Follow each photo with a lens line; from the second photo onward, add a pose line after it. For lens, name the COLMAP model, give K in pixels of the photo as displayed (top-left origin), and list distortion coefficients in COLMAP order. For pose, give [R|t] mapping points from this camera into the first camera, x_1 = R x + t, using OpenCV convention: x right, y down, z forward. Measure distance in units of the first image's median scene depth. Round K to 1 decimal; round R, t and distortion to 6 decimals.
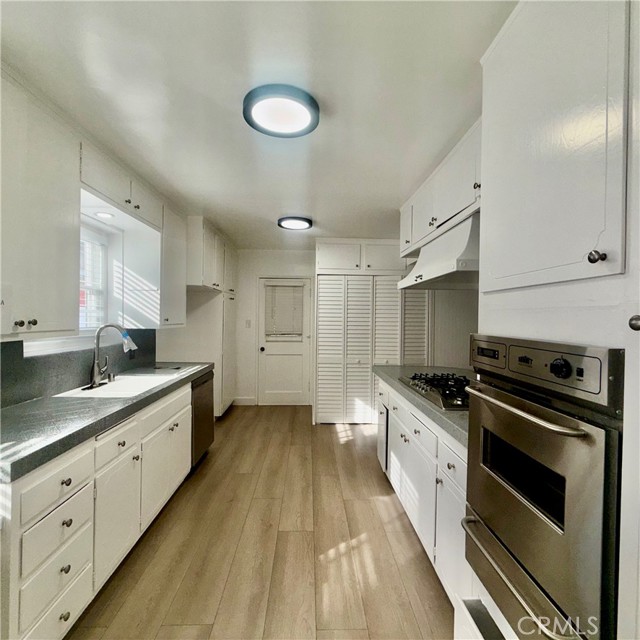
lens RADIAL K [[339.8, 0, 319.9], [0, 339.8, 319.3], [0, 0, 1]] dist [-0.002847, -0.000648]
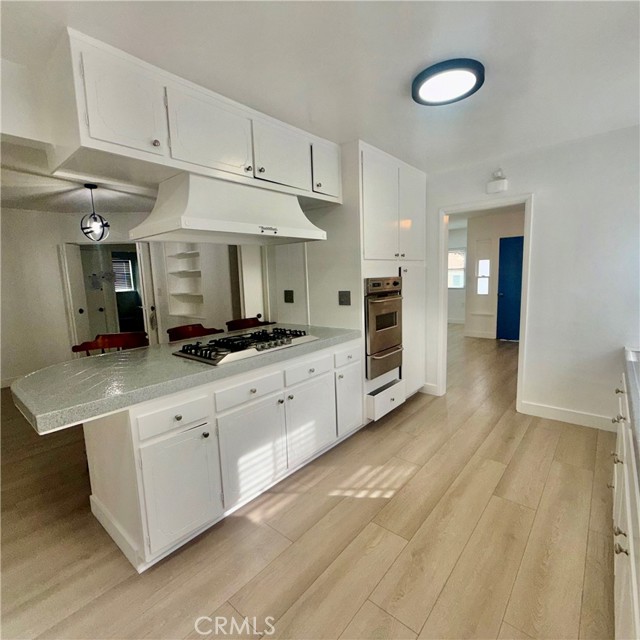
lens RADIAL K [[339.8, 0, 320.9], [0, 339.8, 319.5], [0, 0, 1]] dist [-0.002847, -0.000648]
pose [[-0.738044, -0.077223, 0.670319, -0.502558], [0.029168, 0.988850, 0.146034, -0.012832], [-0.674121, 0.127331, -0.727562, 1.795557]]
